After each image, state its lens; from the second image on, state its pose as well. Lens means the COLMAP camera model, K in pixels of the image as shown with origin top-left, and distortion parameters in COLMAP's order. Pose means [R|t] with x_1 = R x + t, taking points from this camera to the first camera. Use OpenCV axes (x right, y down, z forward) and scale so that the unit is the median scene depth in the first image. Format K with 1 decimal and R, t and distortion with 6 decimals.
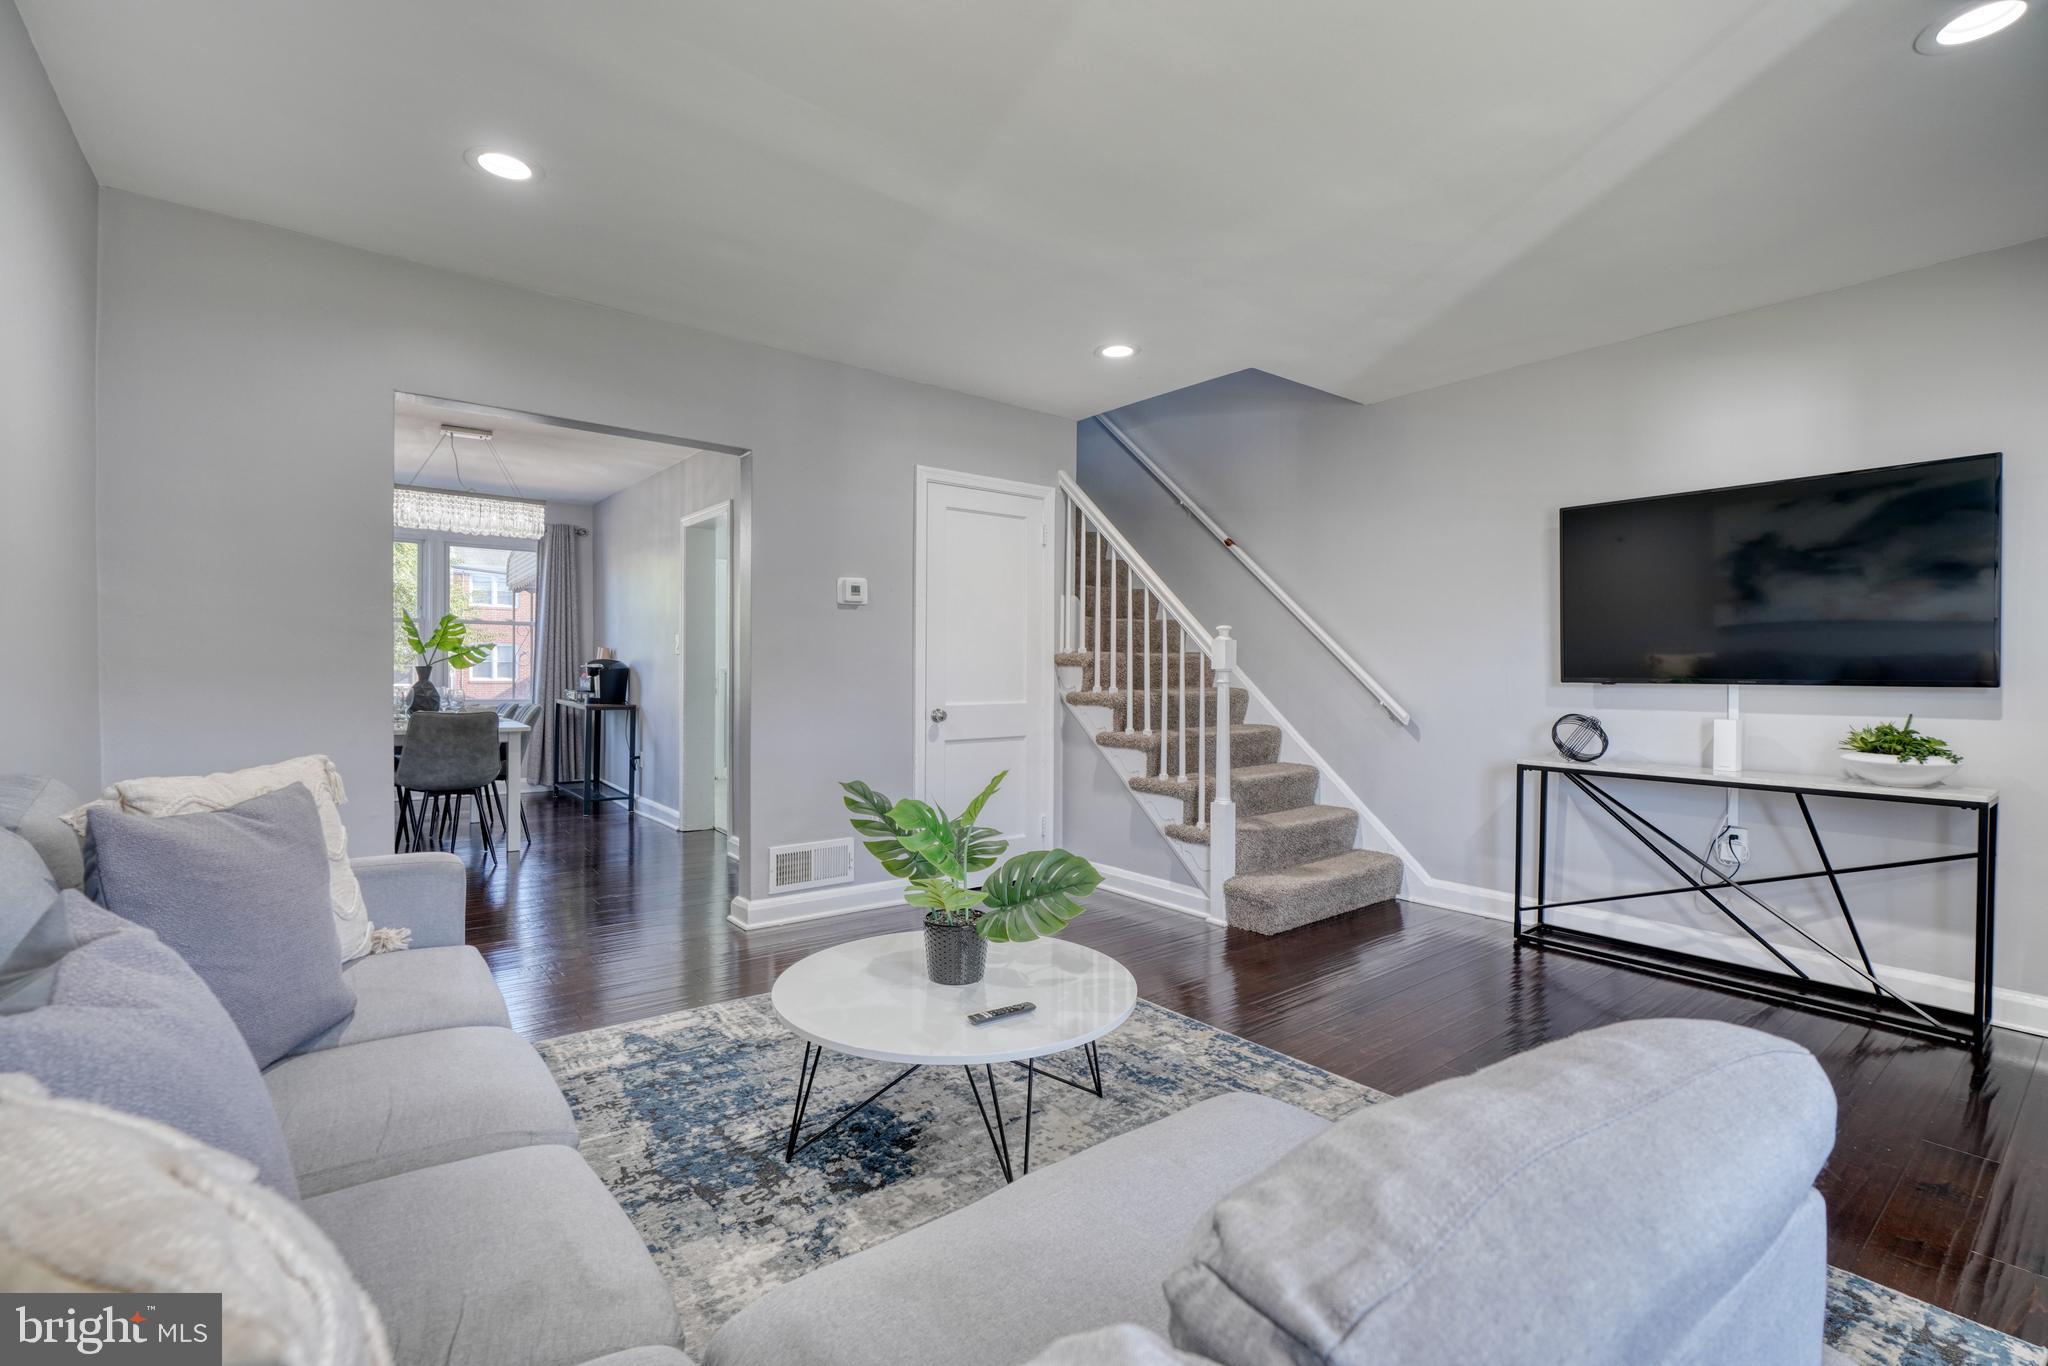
lens RADIAL K [[912.9, 0, 1013.1], [0, 912.9, 678.0], [0, 0, 1]] dist [-0.012157, 0.005115]
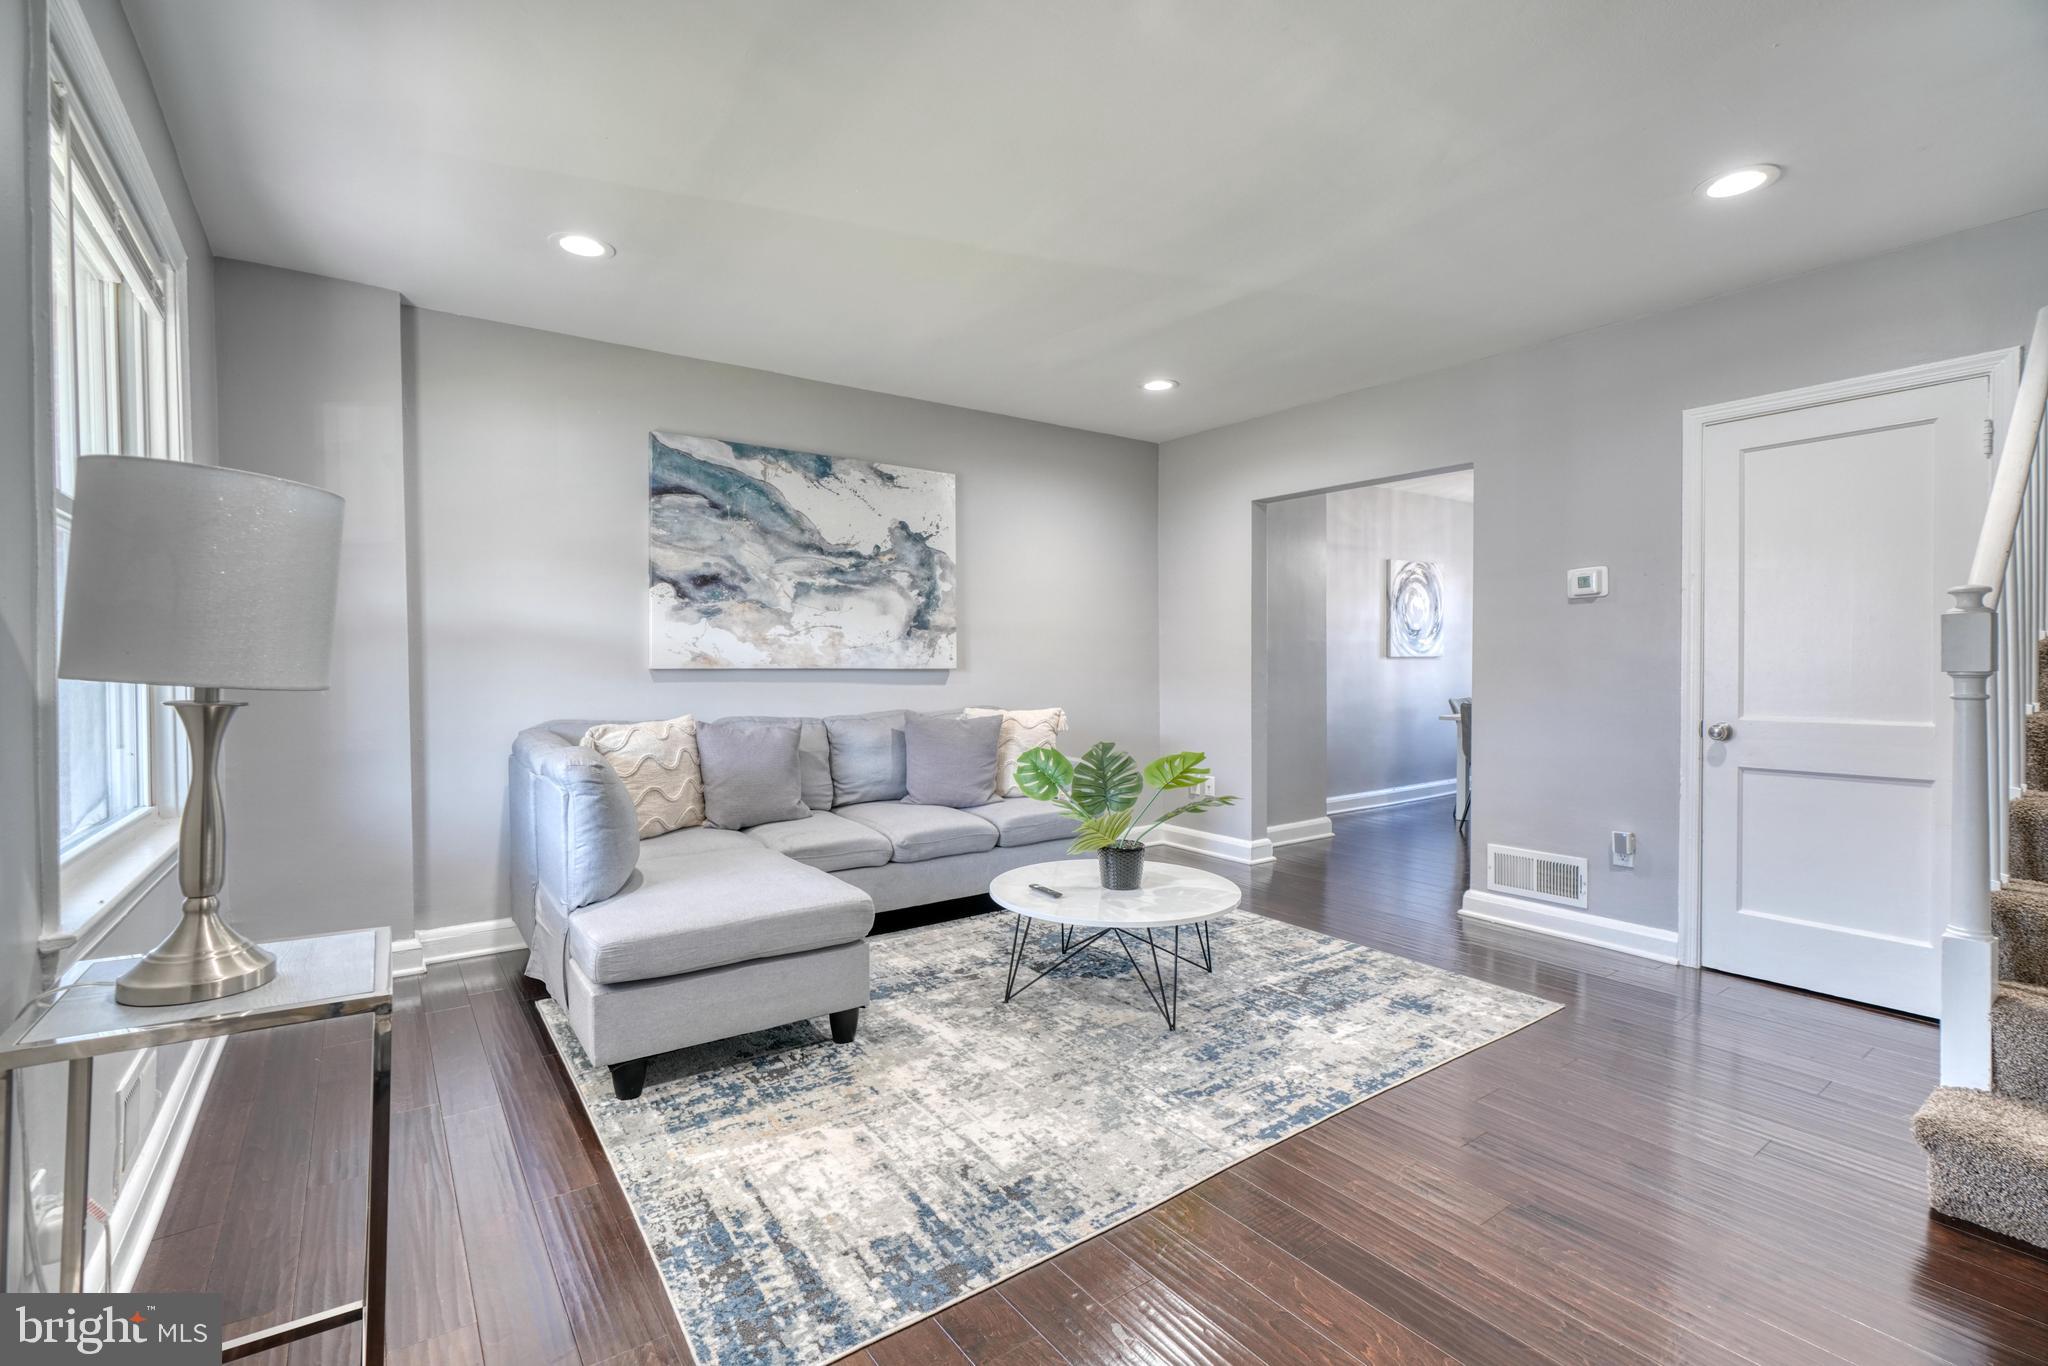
lens RADIAL K [[912.9, 0, 1013.8], [0, 912.9, 675.7], [0, 0, 1]] dist [-0.012157, 0.005115]
pose [[-0.050967, 0.006091, -0.998682, 1.113418], [-0.007328, 0.999952, 0.006472, -0.009289], [0.998673, 0.007649, -0.050920, 0.731382]]
